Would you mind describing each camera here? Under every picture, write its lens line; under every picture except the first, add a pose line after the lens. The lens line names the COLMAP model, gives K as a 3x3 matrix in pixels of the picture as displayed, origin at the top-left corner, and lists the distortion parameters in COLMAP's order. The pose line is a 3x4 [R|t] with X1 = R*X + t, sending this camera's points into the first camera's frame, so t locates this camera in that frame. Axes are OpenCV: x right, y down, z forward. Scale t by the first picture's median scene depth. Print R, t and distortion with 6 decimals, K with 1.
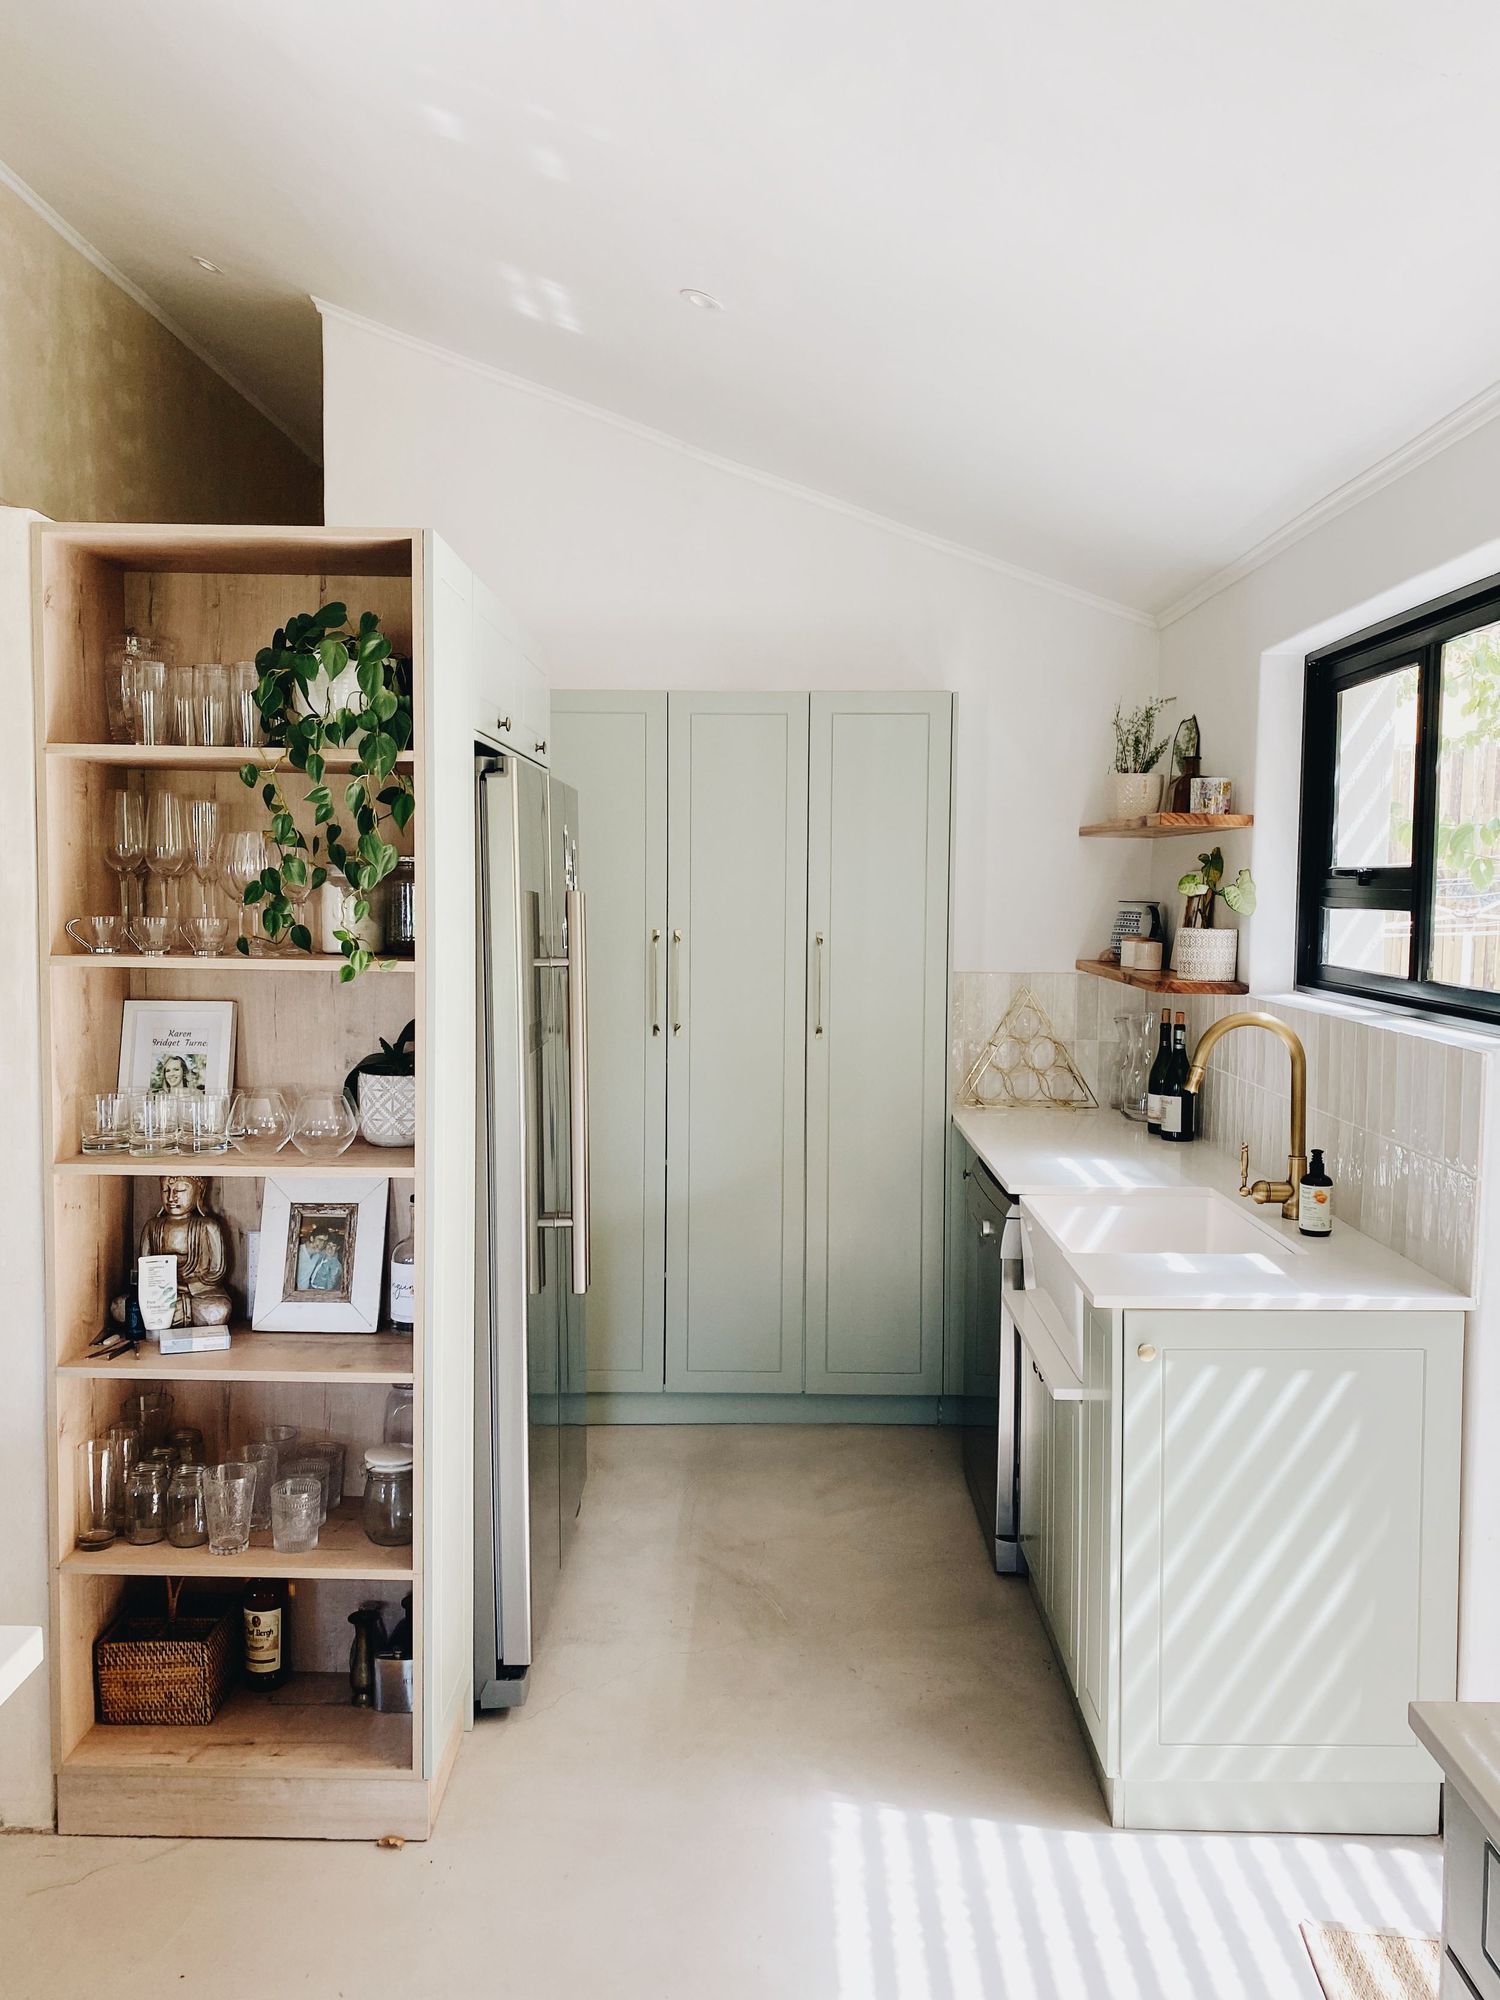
lens RADIAL K [[1511.5, 0, 752.0], [0, 1511.5, 1000.7], [0, 0, 1]] dist [0.064572, -0.079835]
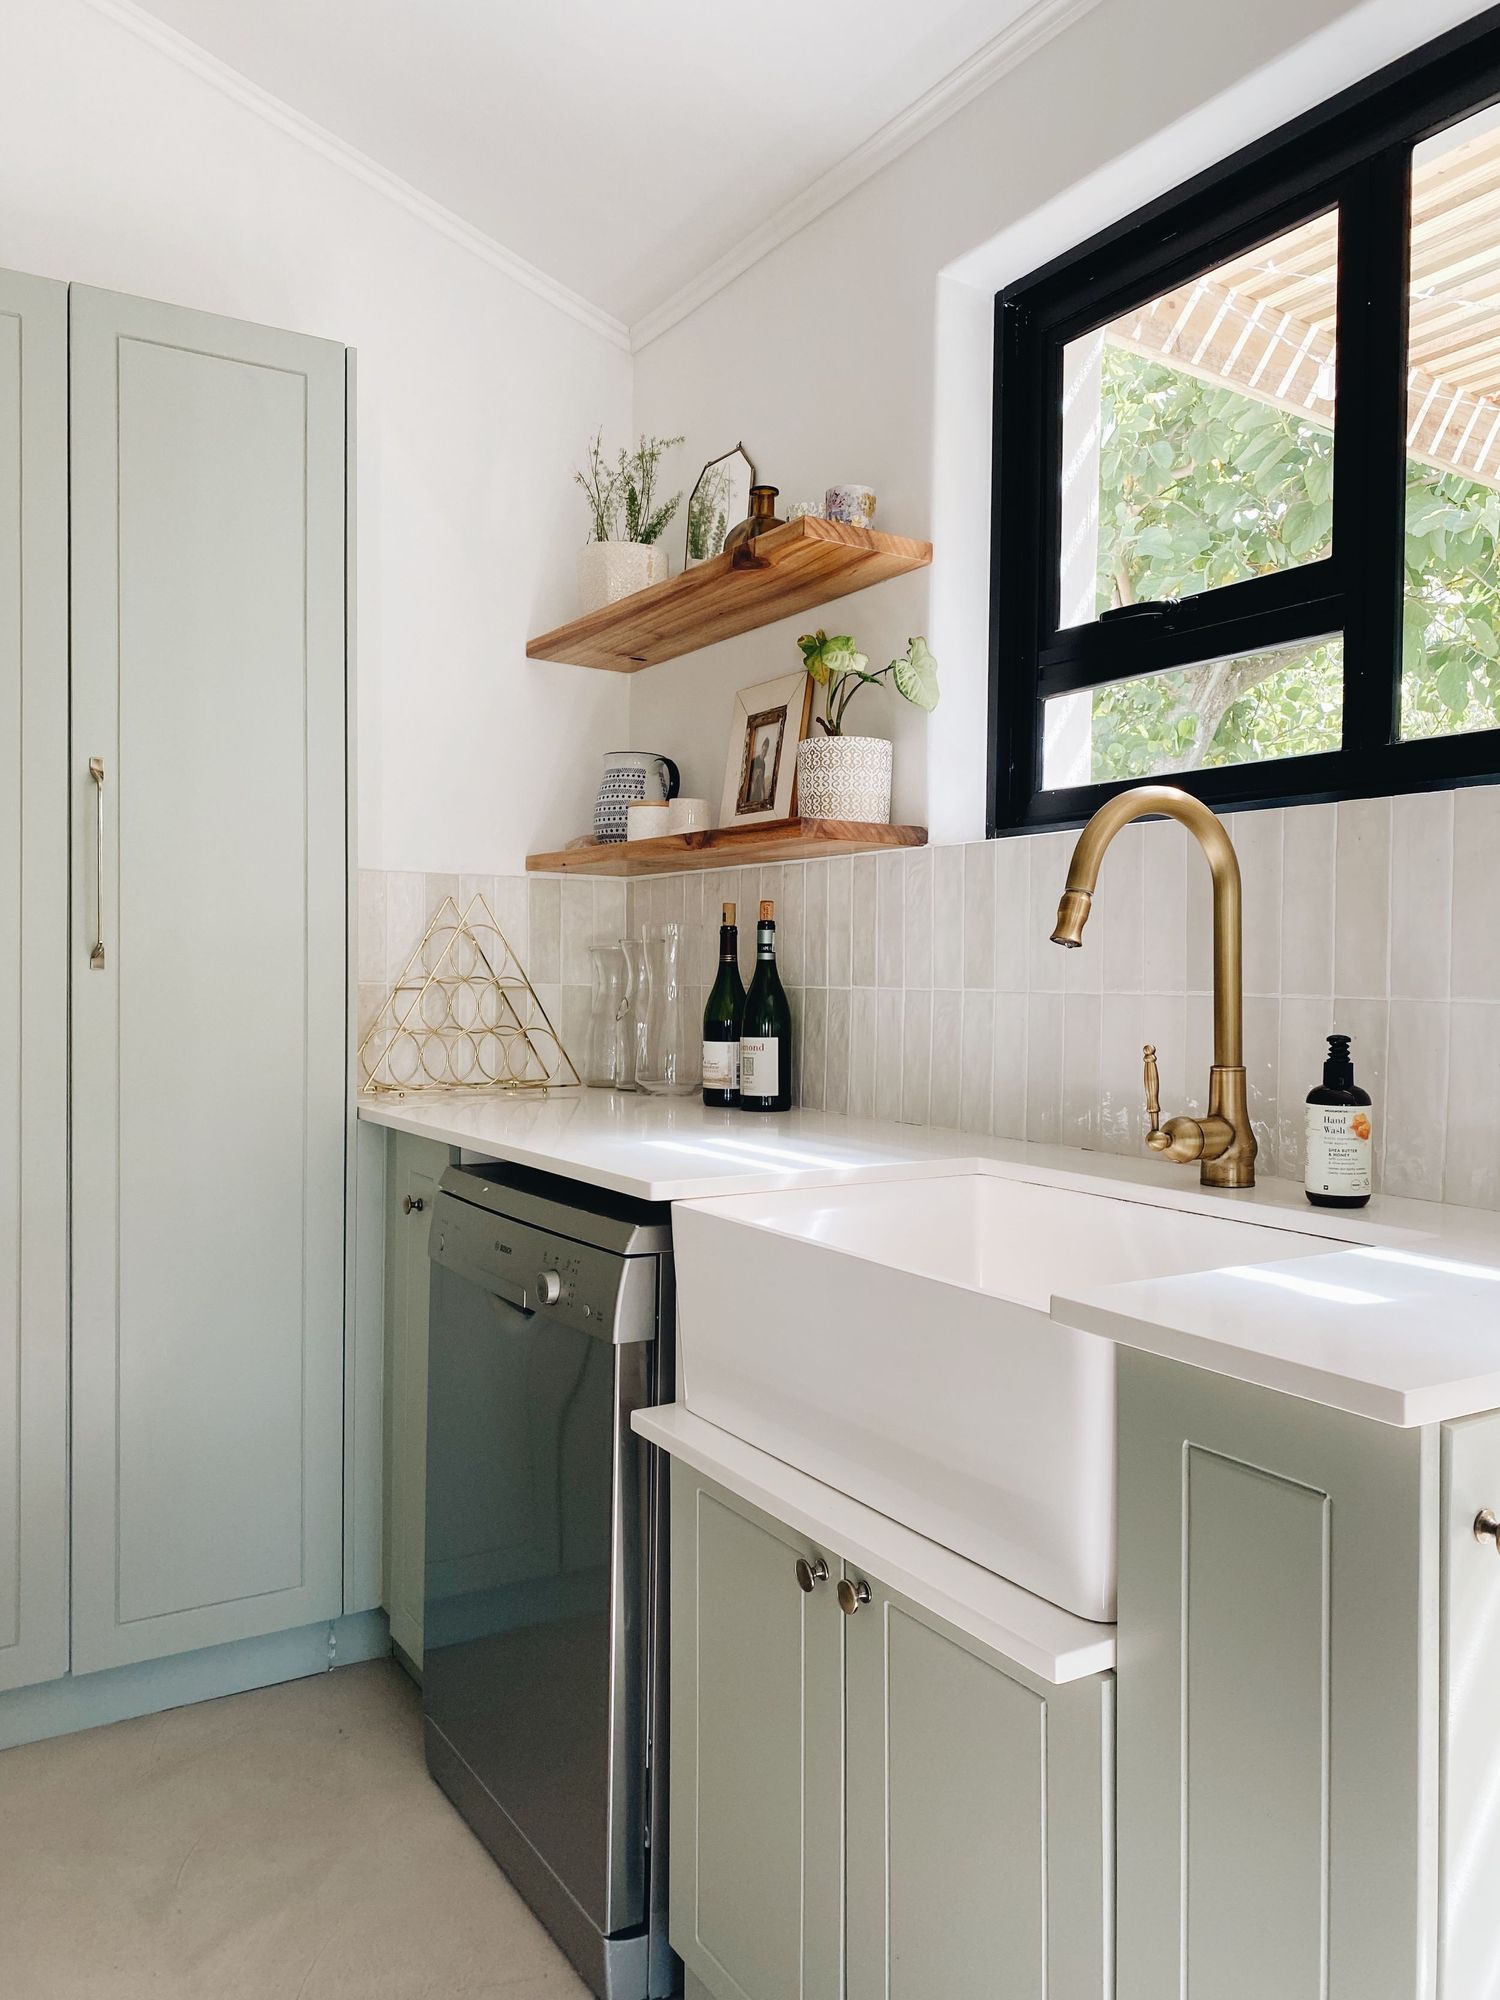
lens RADIAL K [[1511.5, 0, 737.7], [0, 1511.5, 982.0], [0, 0, 1]] dist [0.064572, -0.079835]
pose [[0.853418, -0.010613, 0.521120, -0.044789], [0.043297, 0.997781, -0.050586, 0.070262], [-0.519426, 0.065734, 0.851983, 0.486629]]
